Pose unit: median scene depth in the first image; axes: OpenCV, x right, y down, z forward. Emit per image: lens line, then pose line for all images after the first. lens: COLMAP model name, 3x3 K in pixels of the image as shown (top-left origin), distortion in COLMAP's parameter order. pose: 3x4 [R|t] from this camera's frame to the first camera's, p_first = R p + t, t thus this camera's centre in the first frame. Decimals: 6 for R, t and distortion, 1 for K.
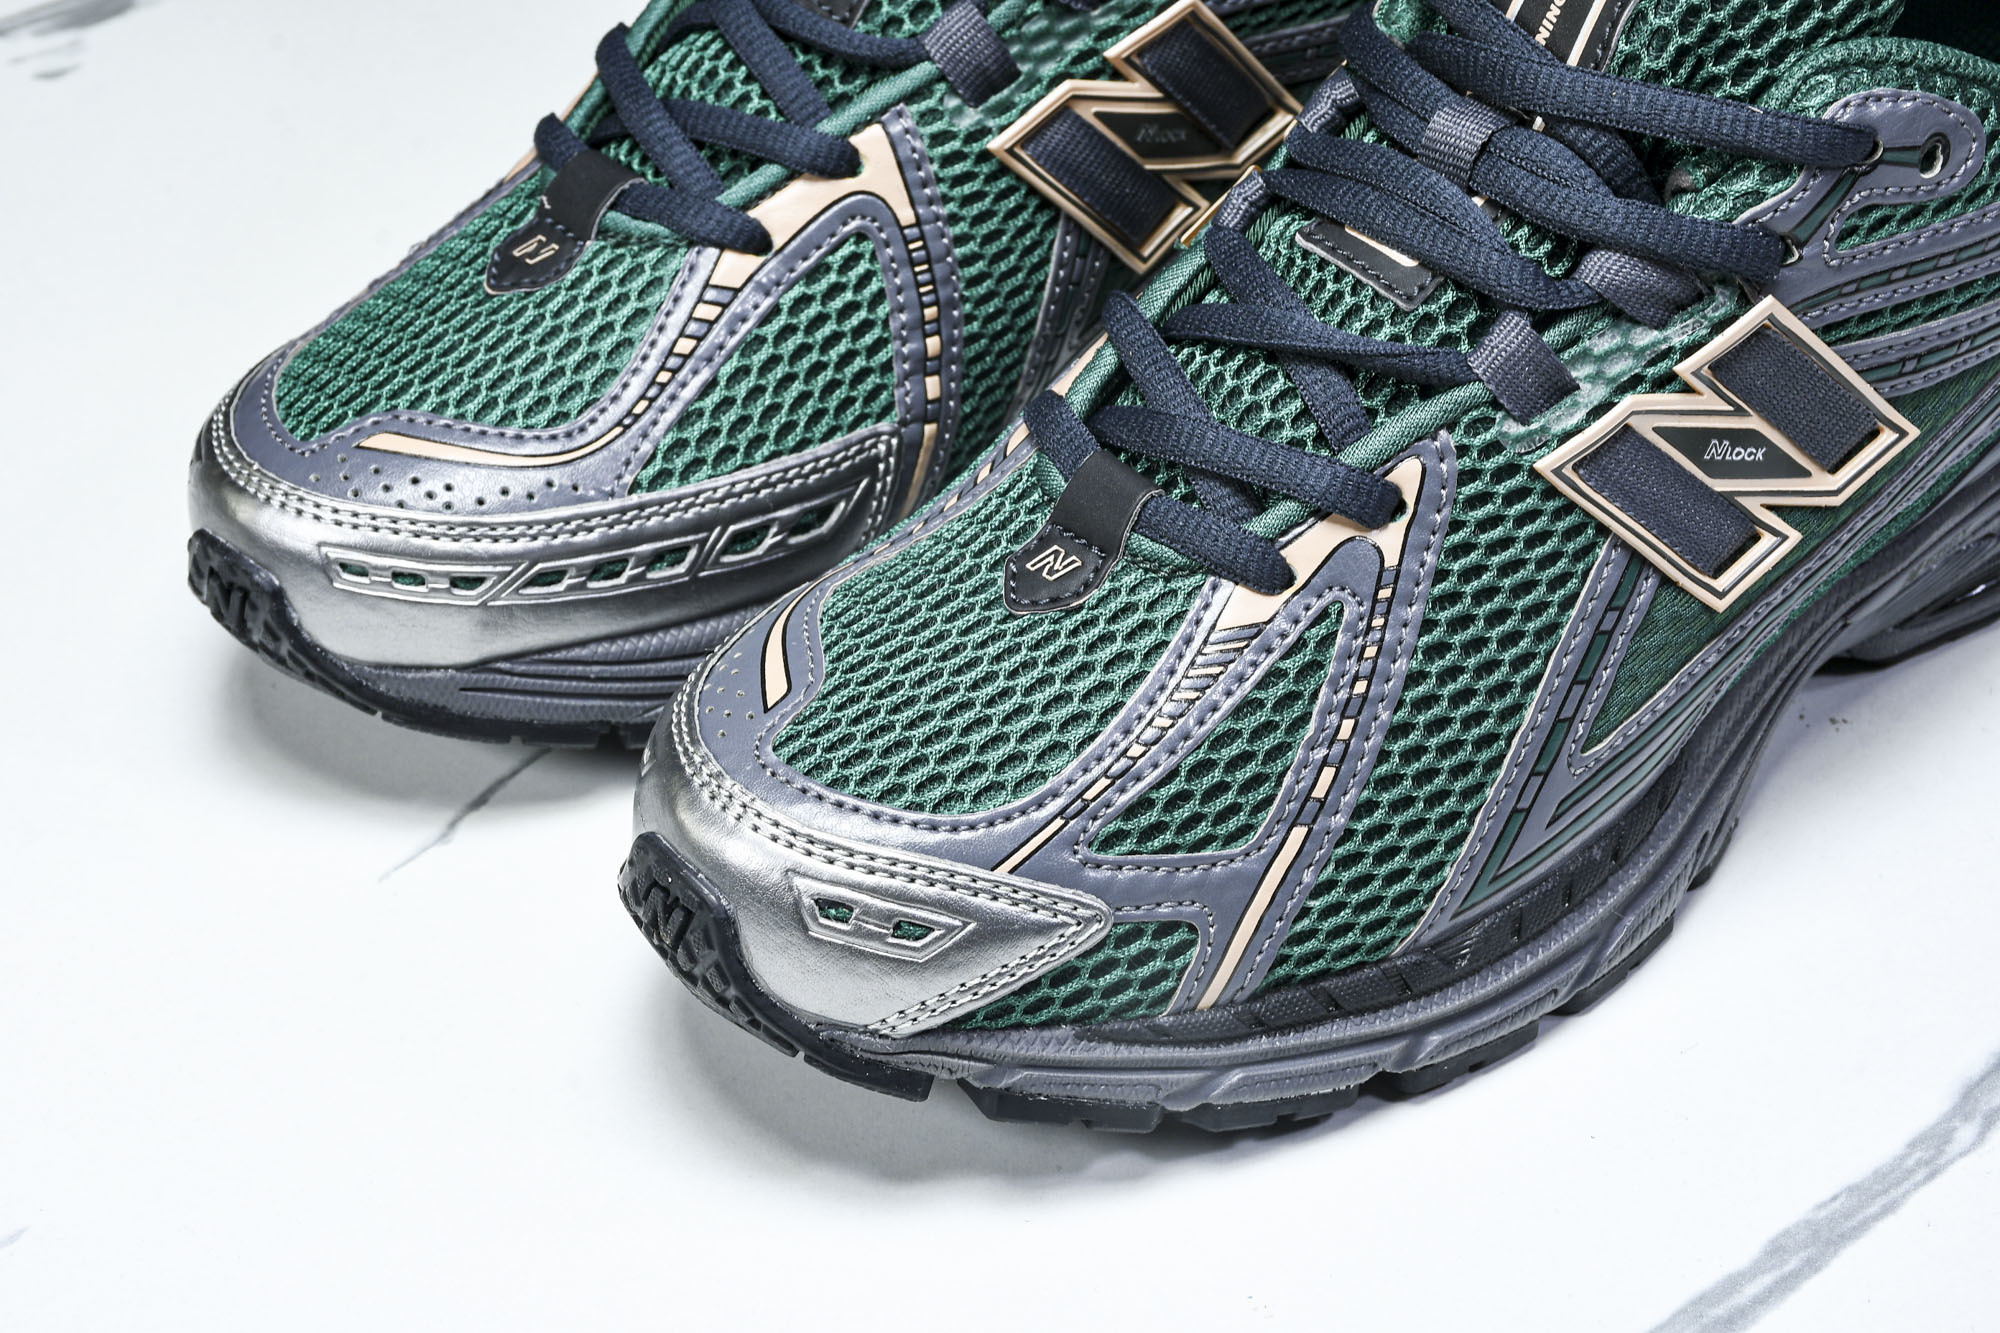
lens RADIAL K [[4641.4, 0, 968.5], [0, 4641.4, 698.9], [0, 0, 1]] dist [0.405862, 0.000000]
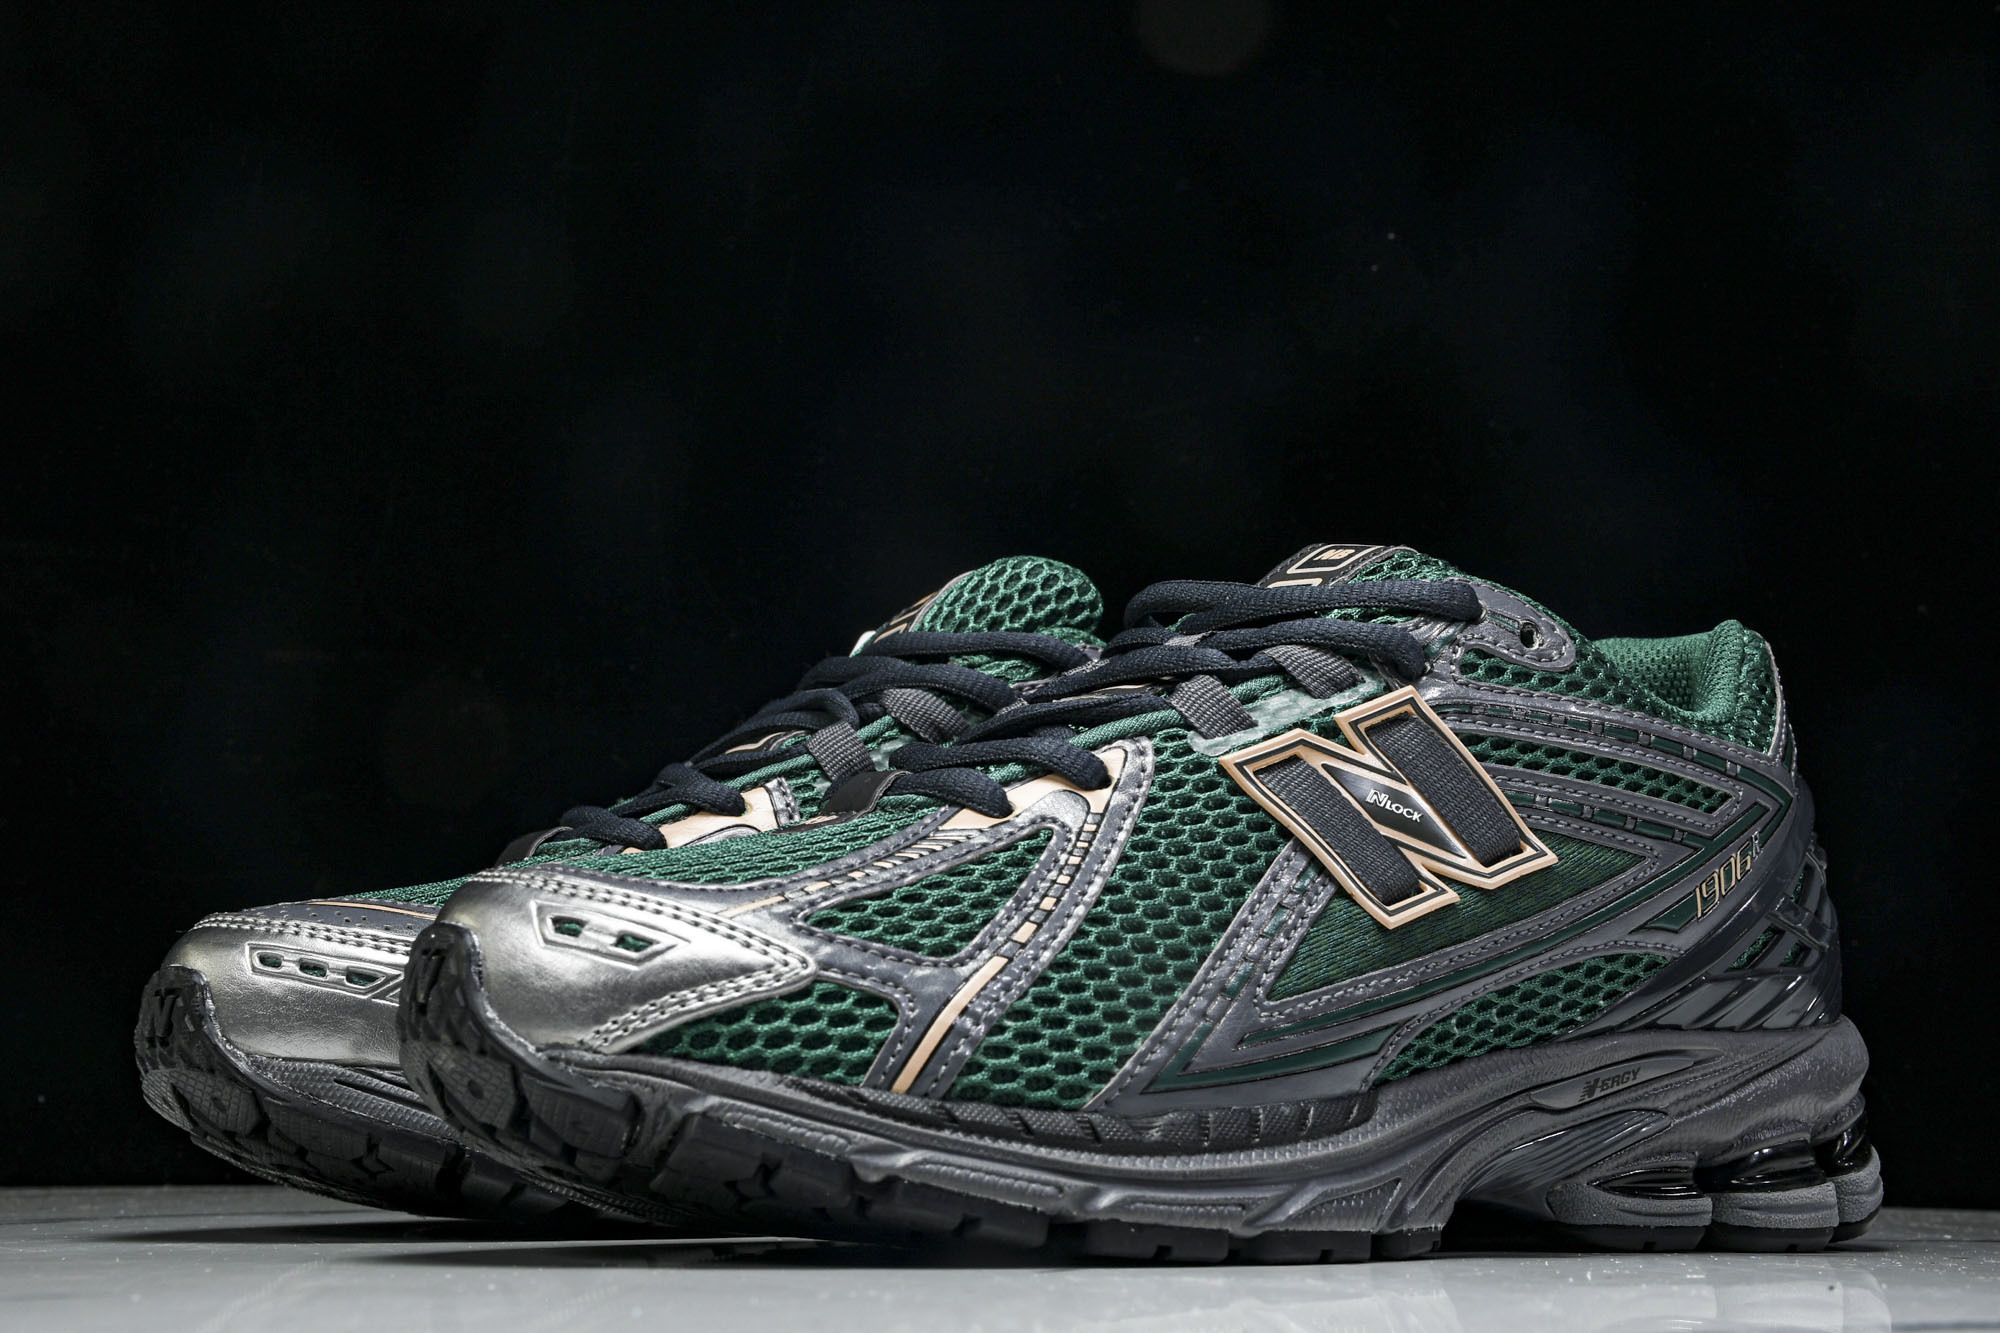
lens RADIAL K [[3180.1, 0, 954.0], [0, 3180.1, 603.8], [0, 0, 1]] dist [0.015669, 0.000000]
pose [[0.992818, 0.000370, -0.119634, 0.149844], [-0.090900, 0.652467, -0.752345, 0.542444], [0.077779, 0.757817, 0.647815, 0.428943]]
